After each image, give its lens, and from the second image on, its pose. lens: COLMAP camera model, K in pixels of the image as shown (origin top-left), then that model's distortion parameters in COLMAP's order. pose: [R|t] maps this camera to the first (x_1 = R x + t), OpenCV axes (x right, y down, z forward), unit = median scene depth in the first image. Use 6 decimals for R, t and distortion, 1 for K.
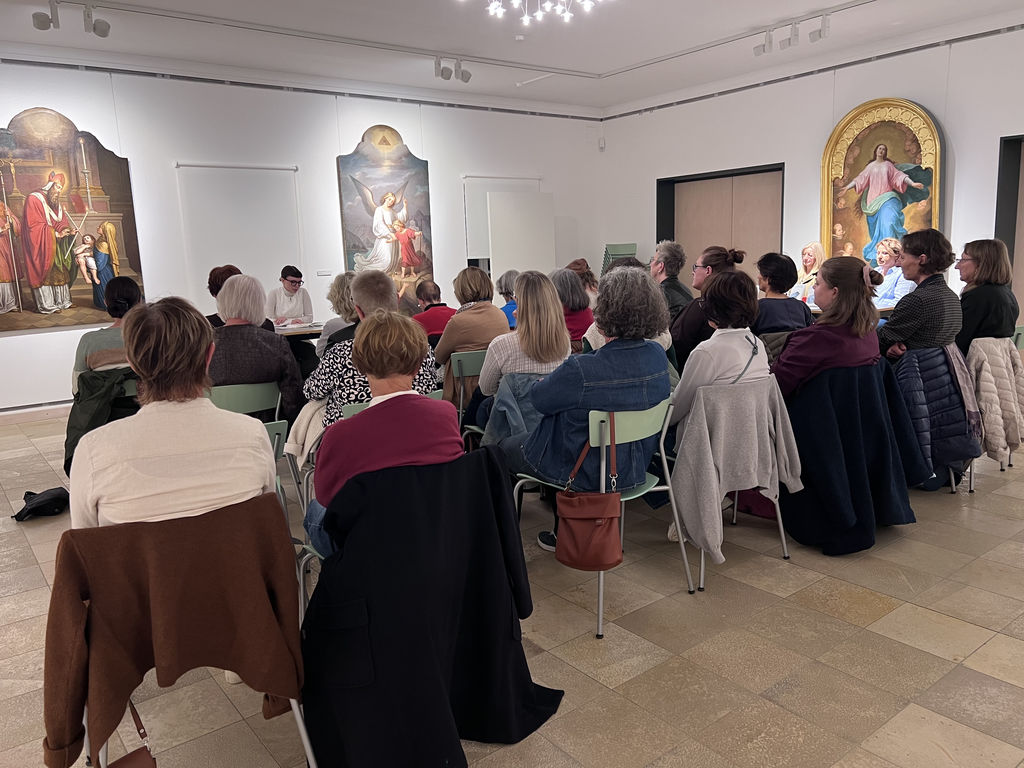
lens RADIAL K [[765.2, 0, 512.0], [0, 765.2, 384.0], [0, 0, 1]] dist [0.059322, -0.047364]
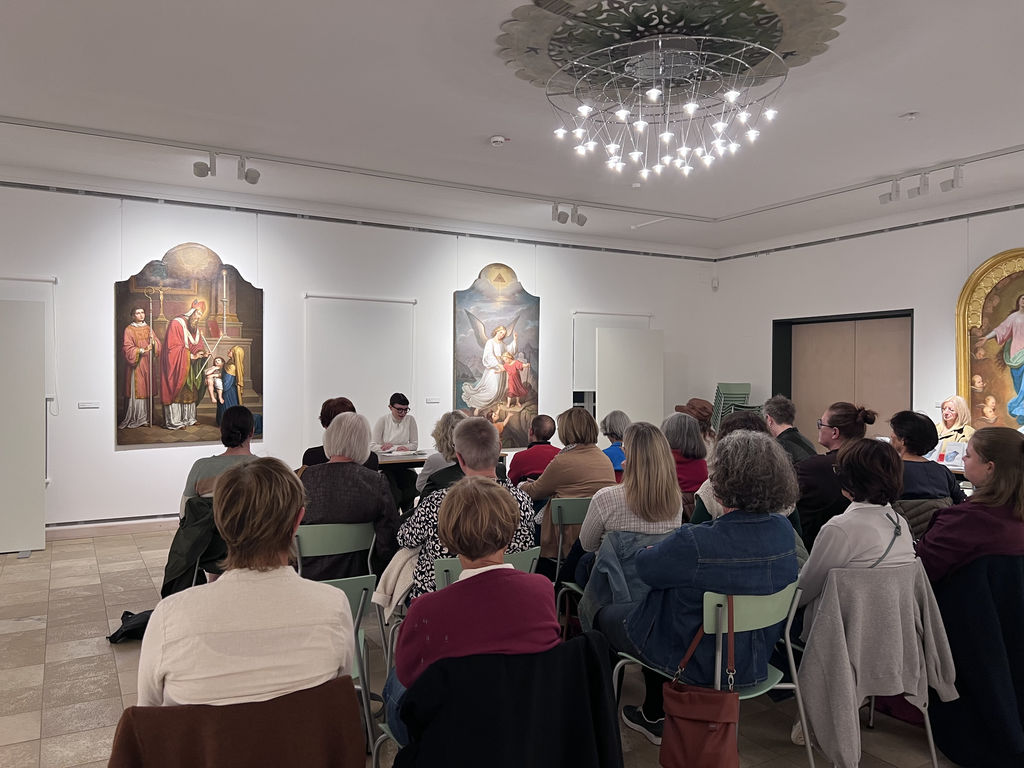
lens RADIAL K [[764.6, 0, 512.4], [0, 764.6, 388.2], [0, 0, 1]] dist [0.110078, -0.137910]
pose [[0.989801, 0.043901, -0.135524, -0.002483], [-0.064578, 0.986243, -0.152167, -0.015552], [0.126979, 0.159367, 0.979019, 0.018006]]
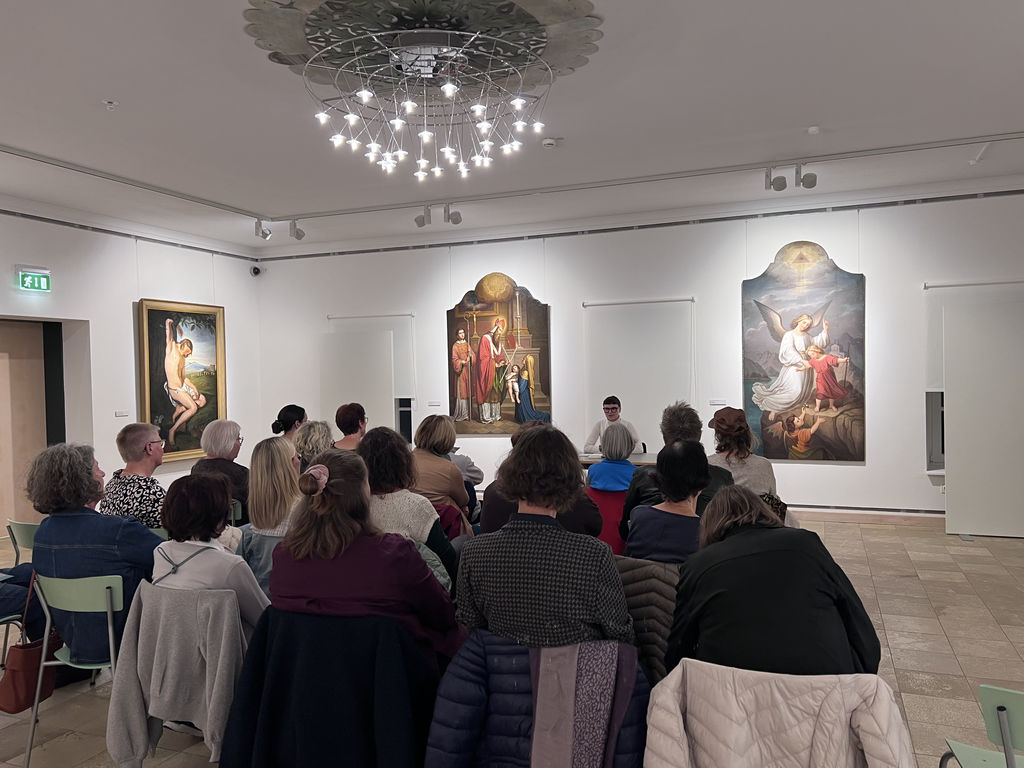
lens RADIAL K [[764.6, 0, 512.4], [0, 764.6, 388.2], [0, 0, 1]] dist [0.110078, -0.137910]
pose [[0.511578, 0.042986, -0.858161, 0.556169], [-0.148768, 0.988095, -0.039191, -0.108509], [0.846260, 0.147717, 0.511882, 0.370789]]
